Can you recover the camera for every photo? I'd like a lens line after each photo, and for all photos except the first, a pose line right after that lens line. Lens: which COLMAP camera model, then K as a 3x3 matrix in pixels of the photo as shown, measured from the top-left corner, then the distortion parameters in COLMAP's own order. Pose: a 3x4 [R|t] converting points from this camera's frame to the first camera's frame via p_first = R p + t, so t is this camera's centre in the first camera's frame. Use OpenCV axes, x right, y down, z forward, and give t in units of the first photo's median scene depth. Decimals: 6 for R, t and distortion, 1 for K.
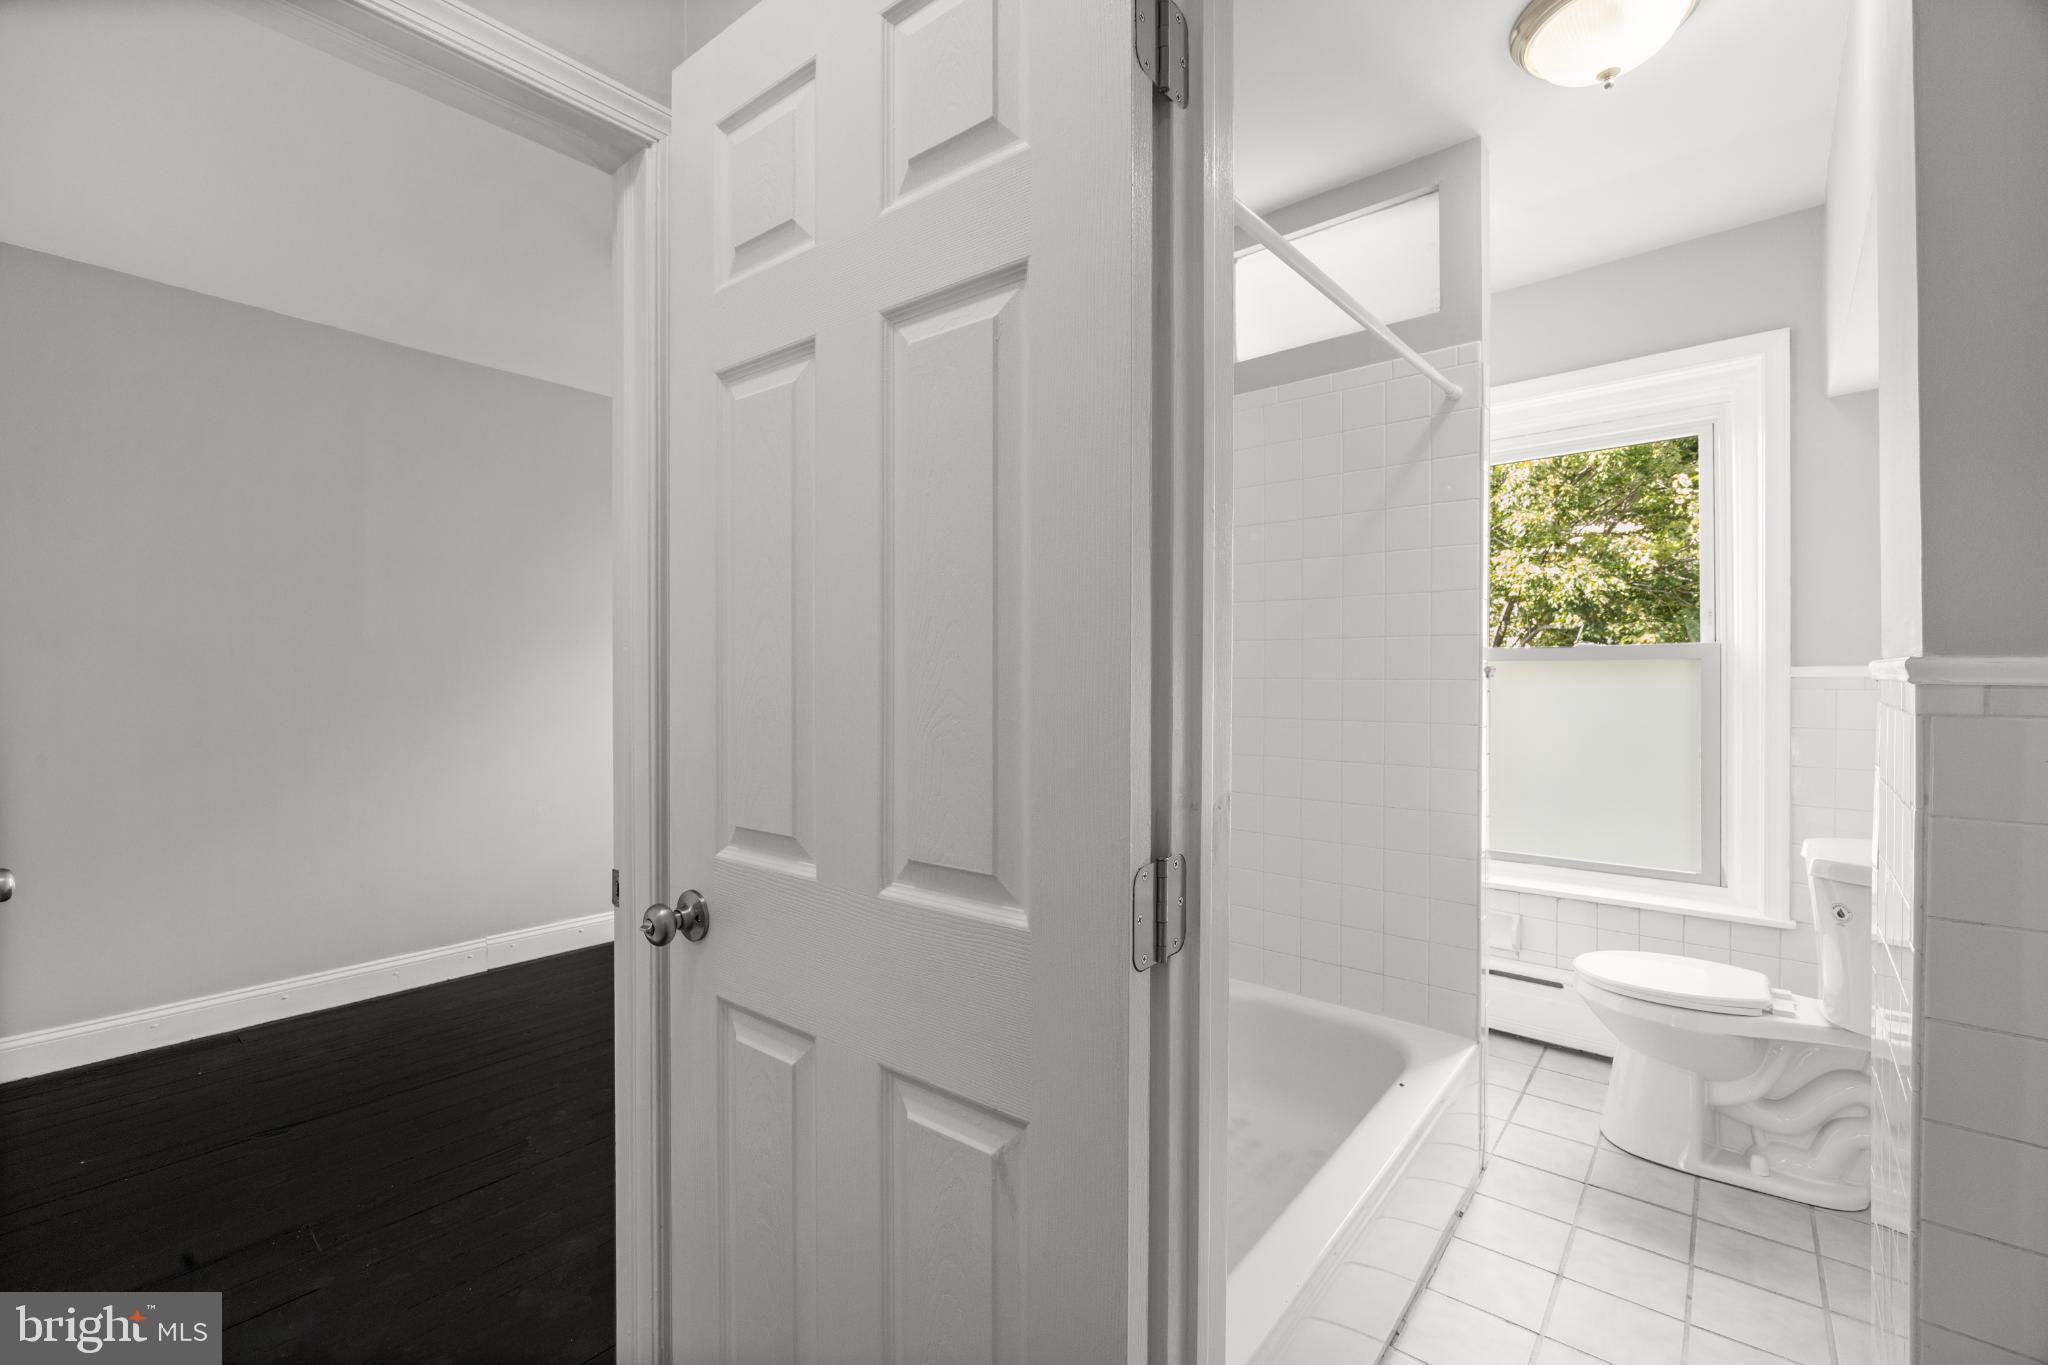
lens RADIAL K [[859.7, 0, 1027.2], [0, 859.7, 689.0], [0, 0, 1]] dist [-0.013402, -0.000104]
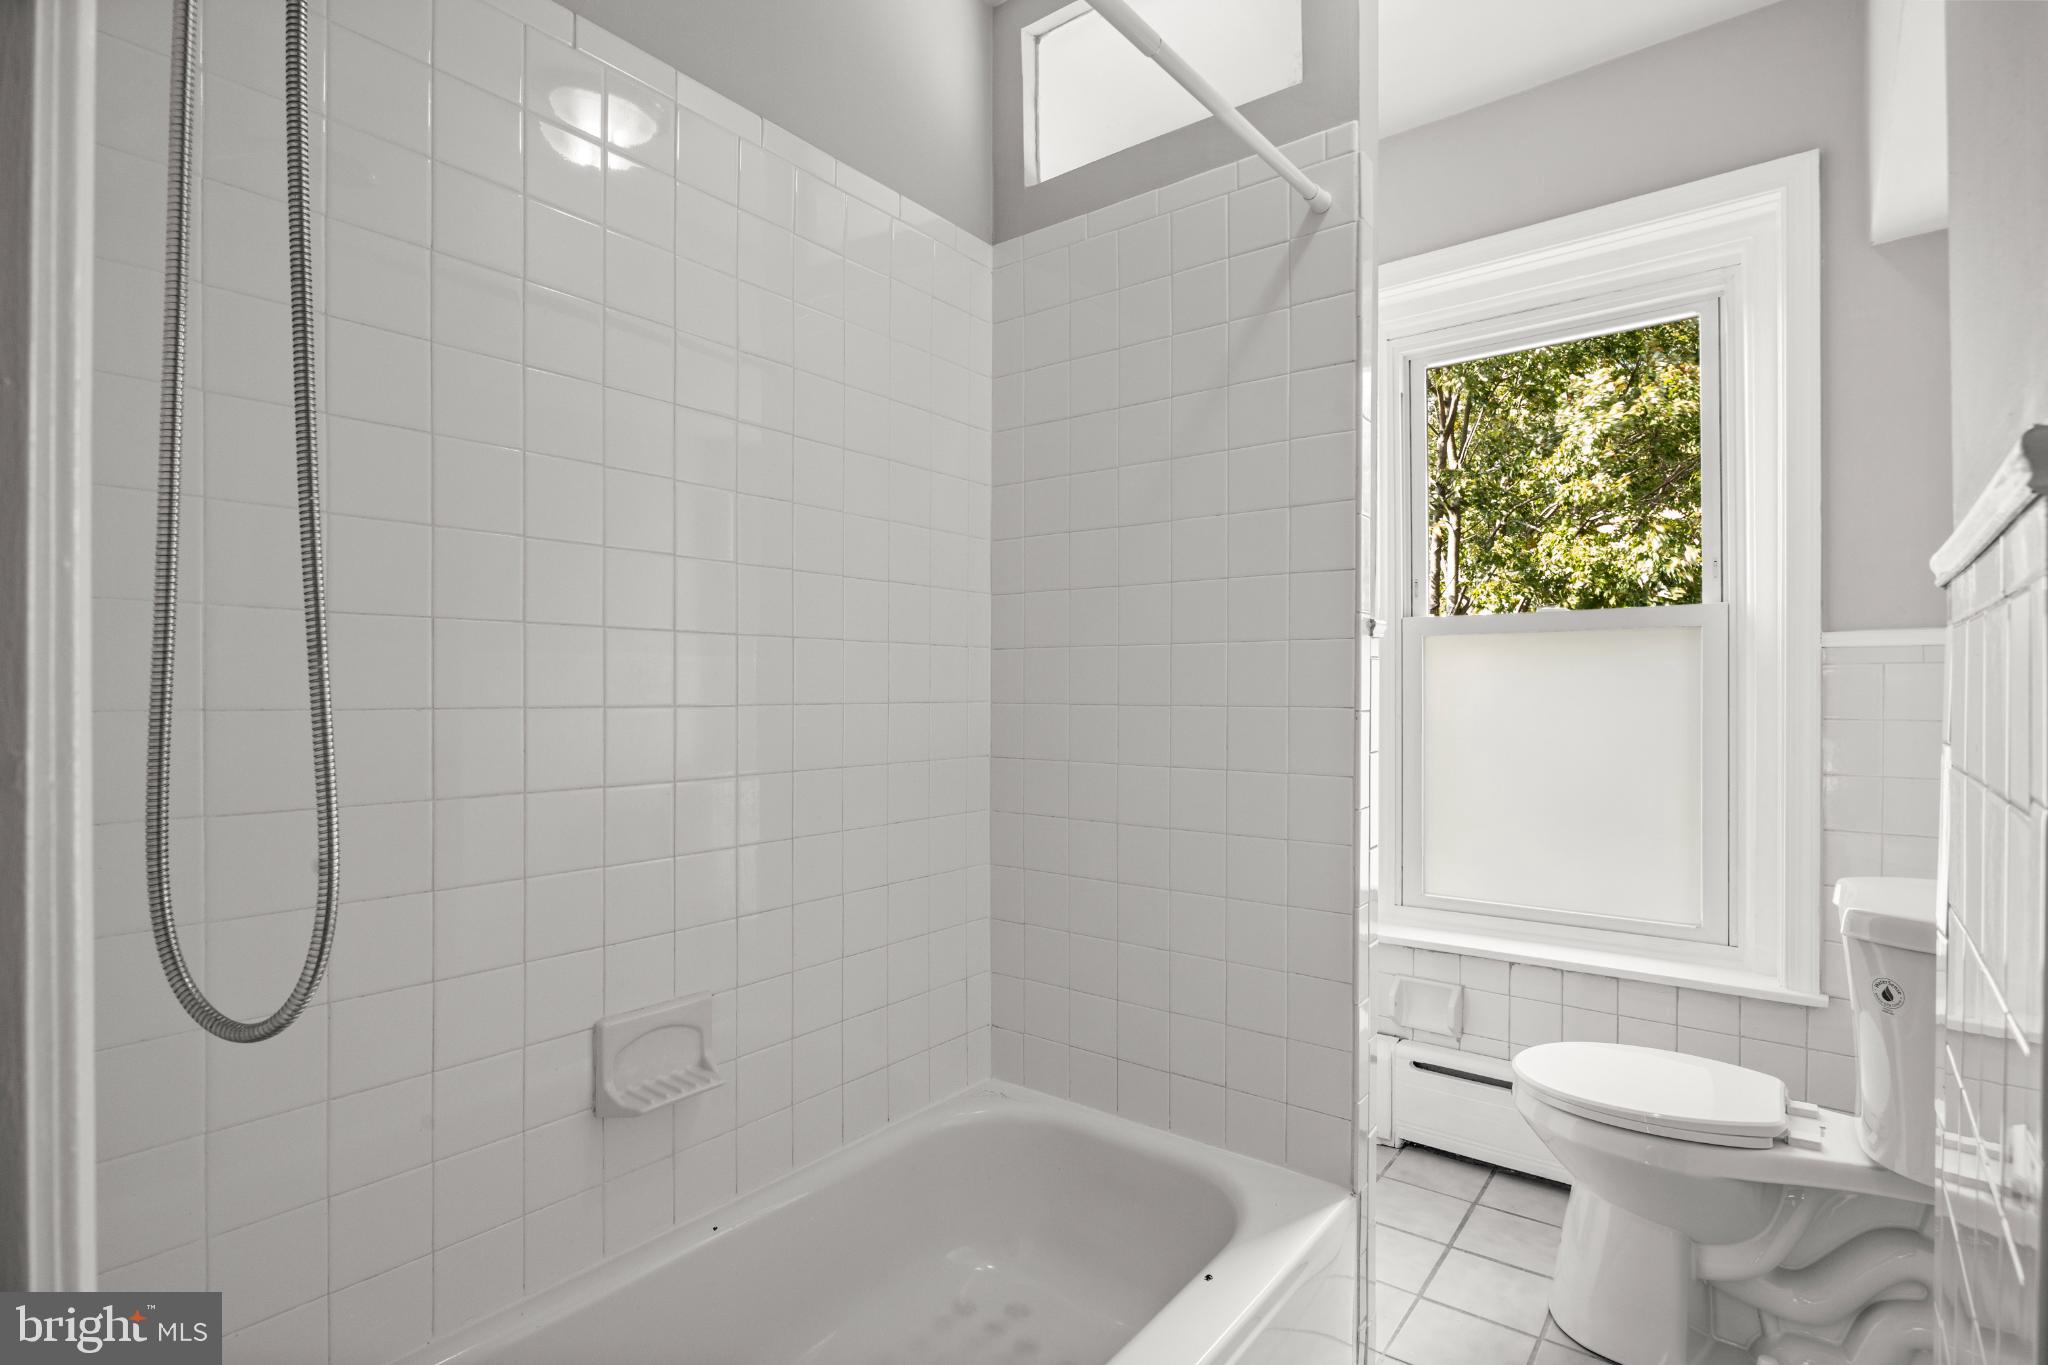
lens RADIAL K [[1021.0, 0, 1022.4], [0, 1021.0, 693.4], [0, 0, 1]] dist [-0.016285, 0.000669]
pose [[0.998682, 0.006831, 0.050875, 0.231565], [-0.006471, 0.999953, -0.007229, 0.040346], [-0.050922, 0.006890, 0.998679, 0.235888]]
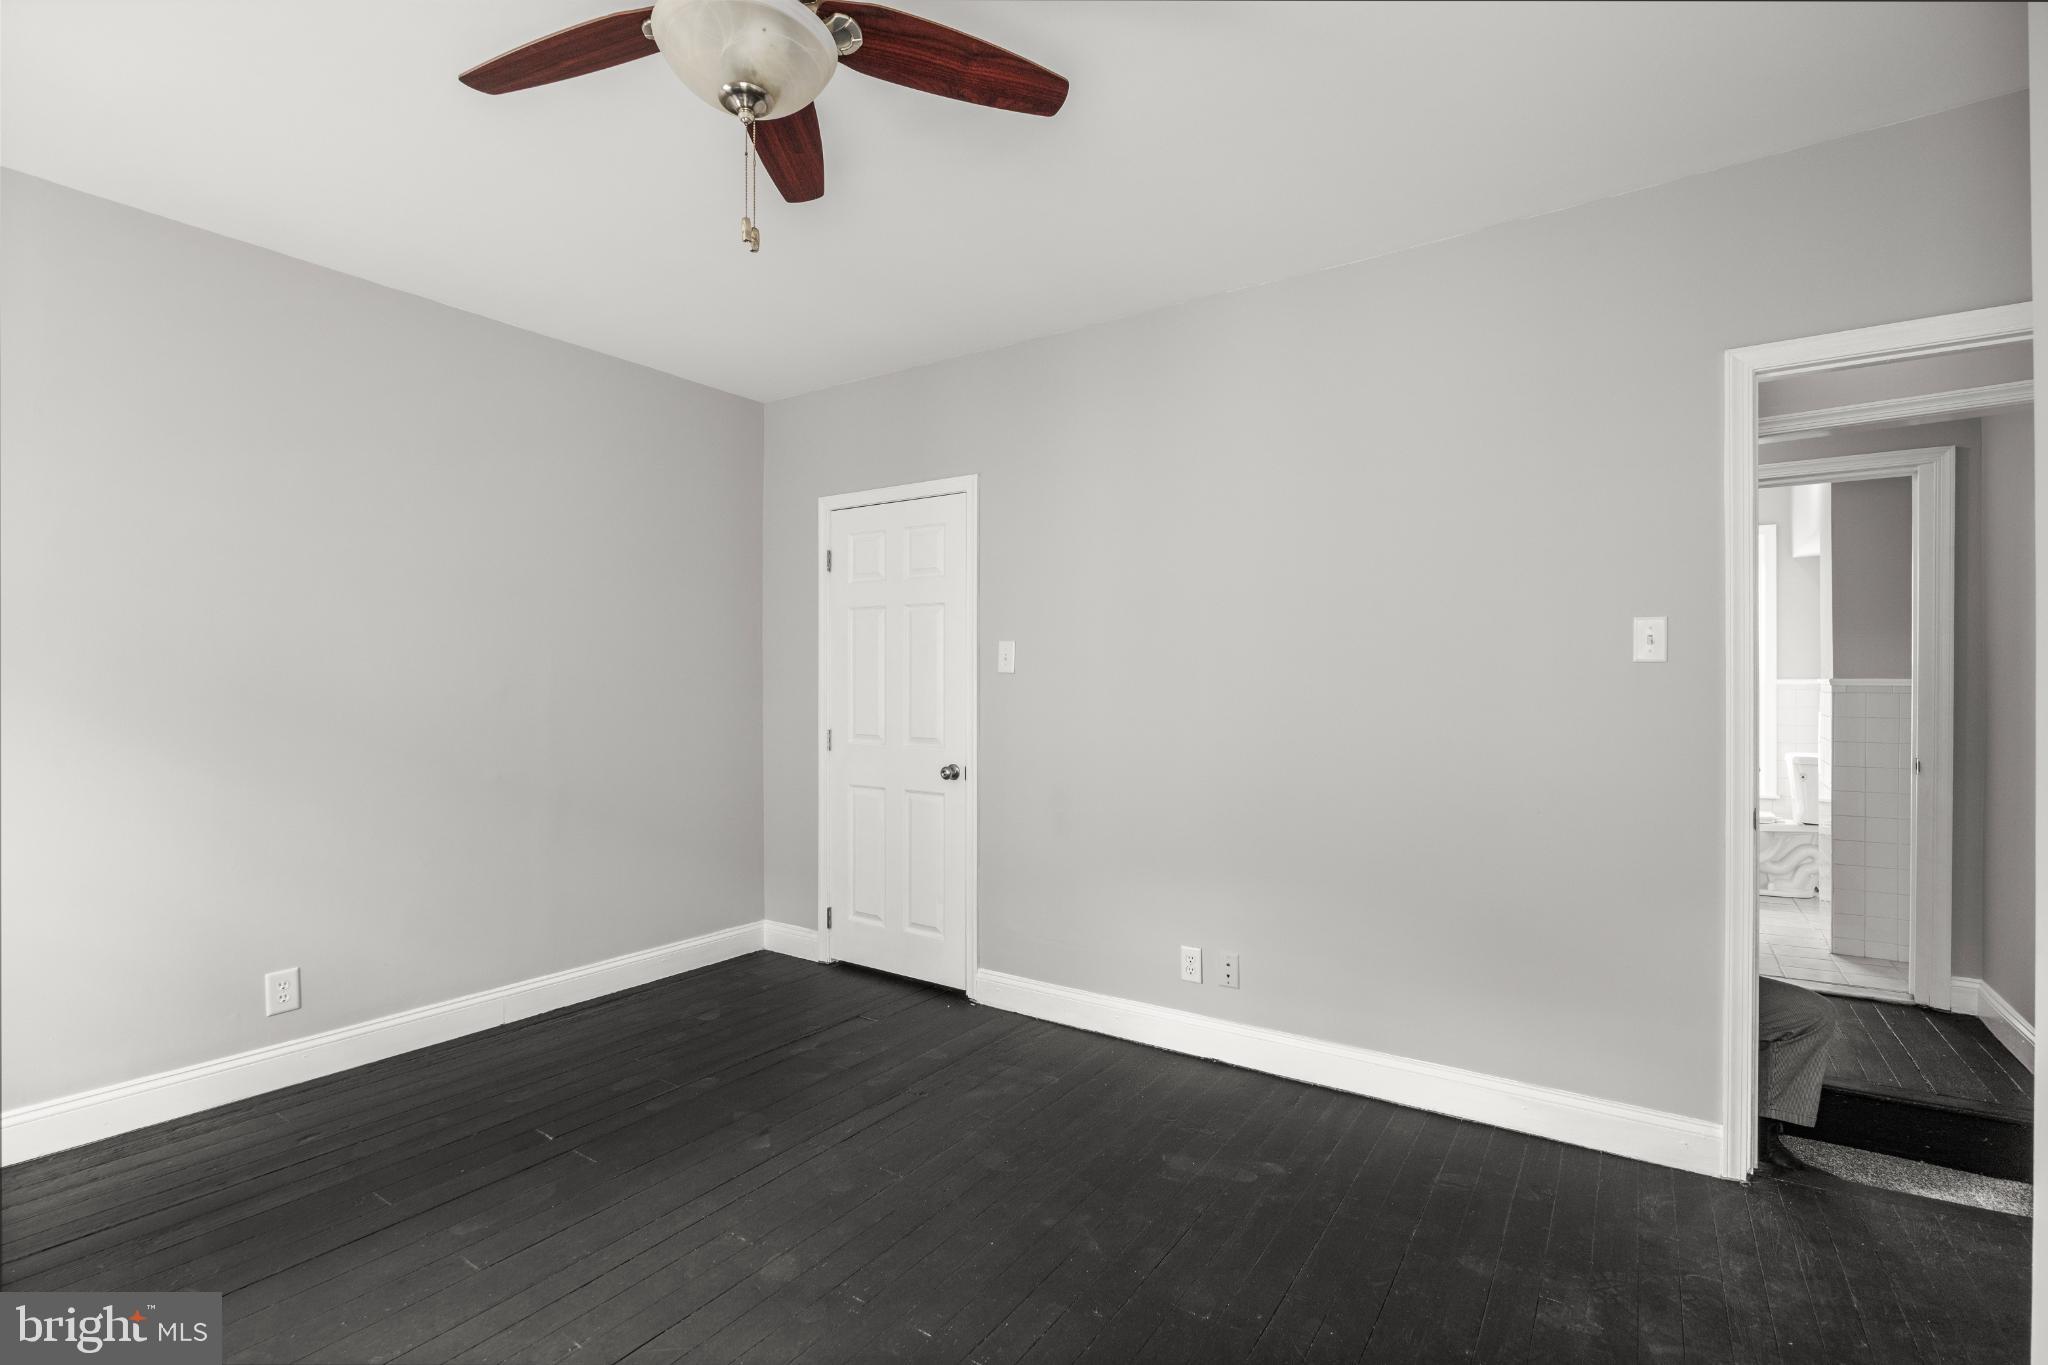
lens RADIAL K [[950.6, 0, 1007.7], [0, 950.6, 693.7], [0, 0, 1]] dist [-0.010628, -0.000888]
pose [[0.995481, 0.002508, 0.094932, -1.528680], [-0.002297, 0.999995, -0.002330, 0.024526], [-0.094938, 0.002102, 0.995481, -1.441143]]
